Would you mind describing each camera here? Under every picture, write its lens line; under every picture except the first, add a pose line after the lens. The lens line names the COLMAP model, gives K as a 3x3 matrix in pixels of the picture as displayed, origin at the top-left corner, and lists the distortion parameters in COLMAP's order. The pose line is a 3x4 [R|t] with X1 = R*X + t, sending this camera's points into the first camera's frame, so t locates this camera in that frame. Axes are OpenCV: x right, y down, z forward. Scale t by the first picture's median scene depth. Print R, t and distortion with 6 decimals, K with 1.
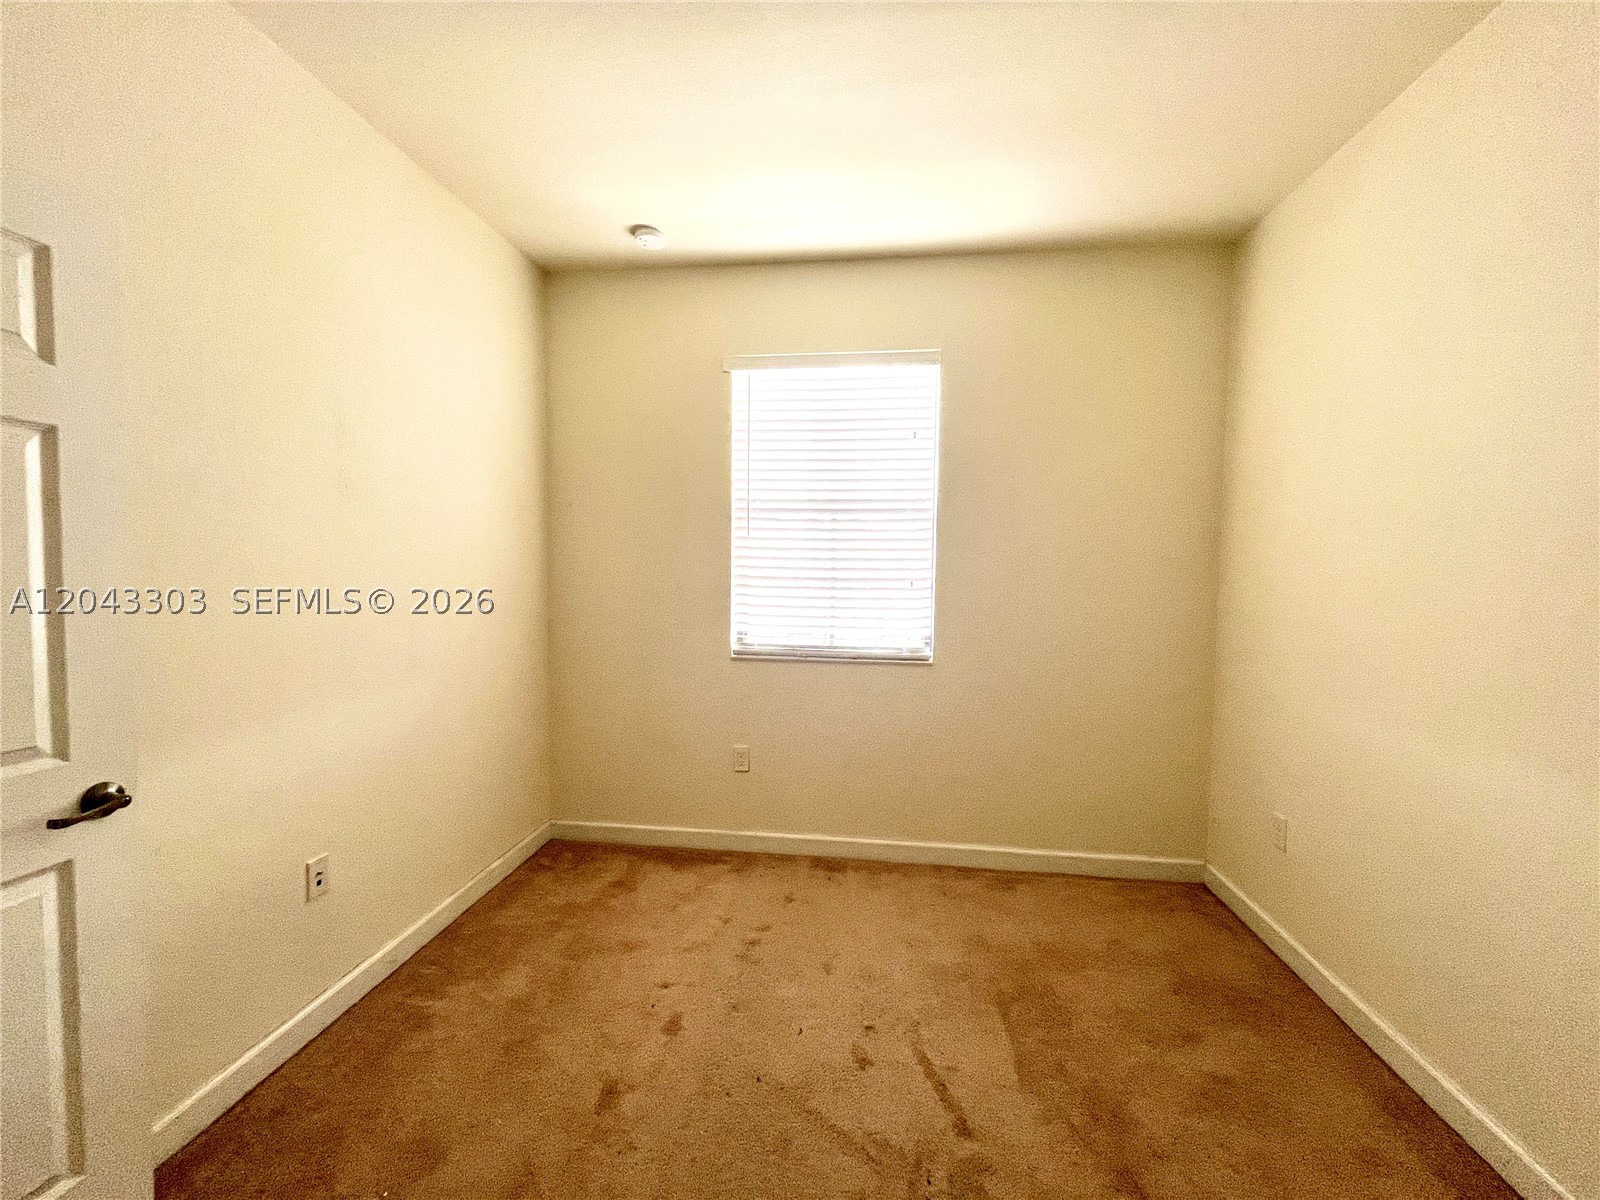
lens RADIAL K [[648.4, 0, 799.8], [0, 648.4, 591.1], [0, 0, 1]] dist [-0.001024, -0.000182]
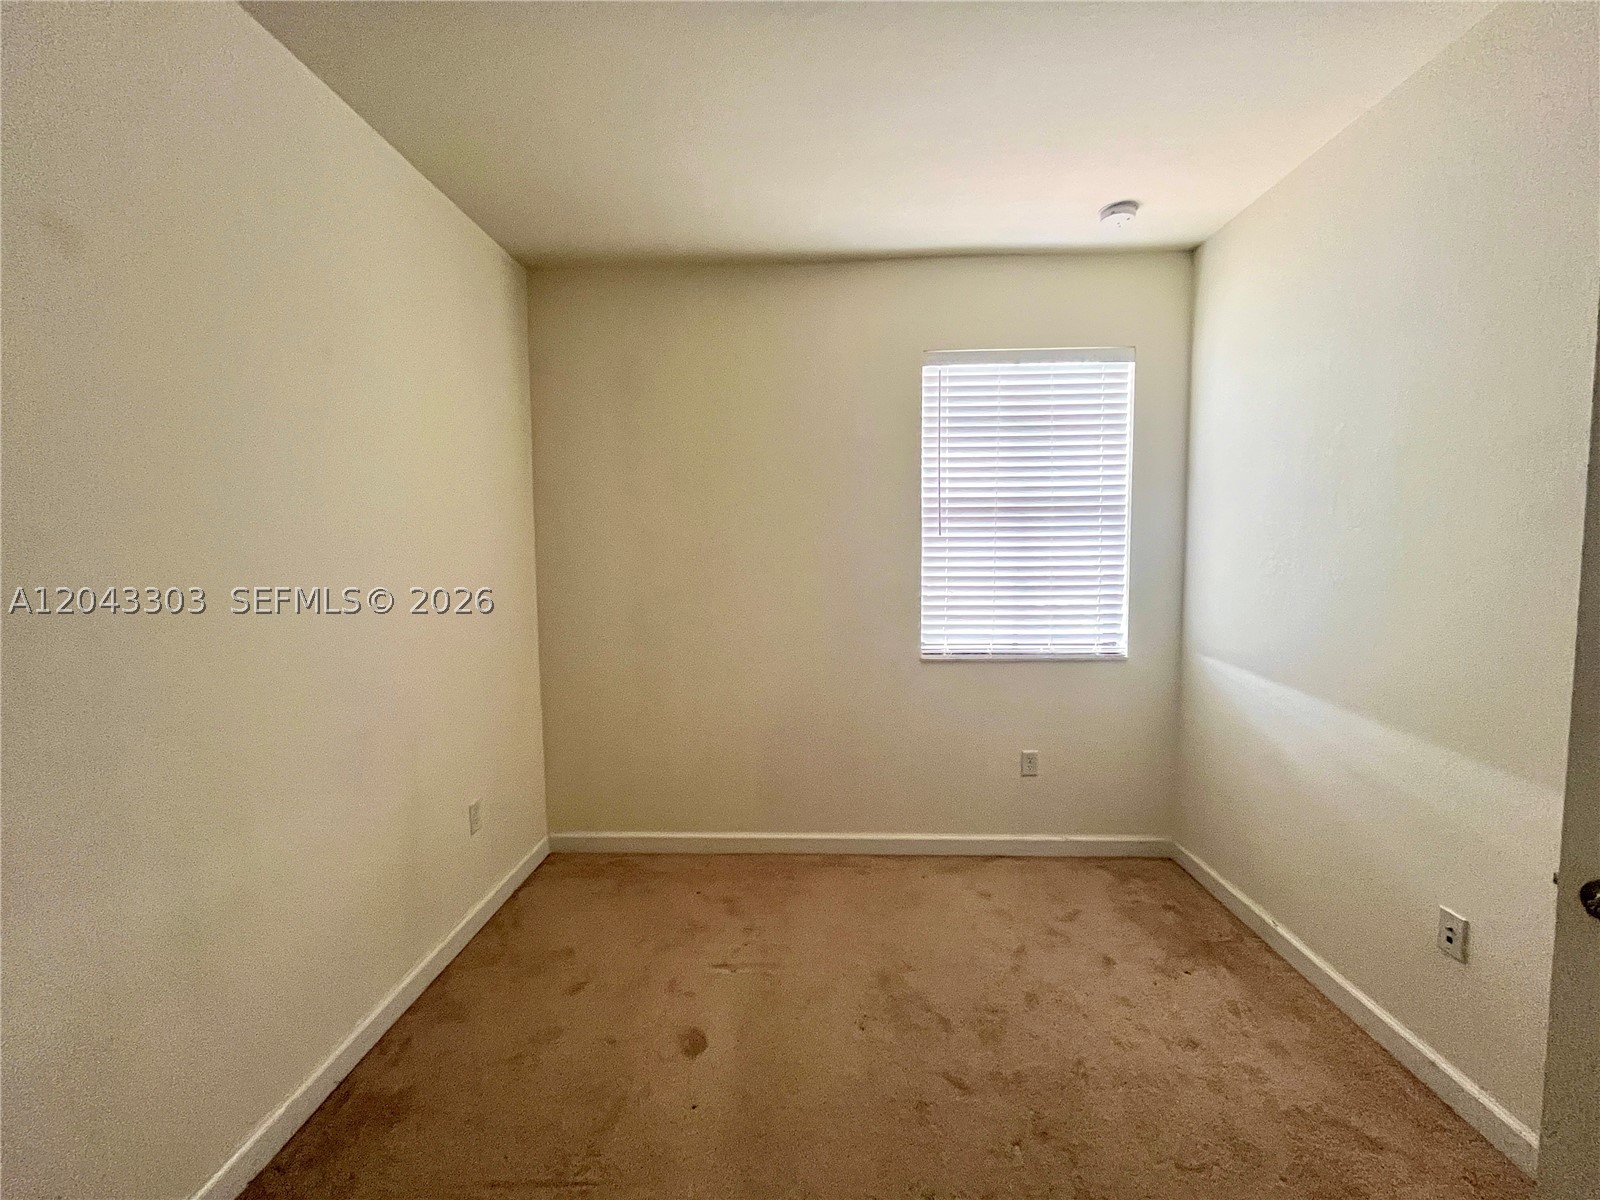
lens RADIAL K [[648.4, 0, 799.8], [0, 648.4, 591.1], [0, 0, 1]] dist [-0.001024, -0.000182]
pose [[0.996857, -0.030466, 0.073124, -0.352253], [0.030209, 0.999533, 0.004620, -0.012811], [-0.073231, -0.002397, 0.997312, 0.031531]]
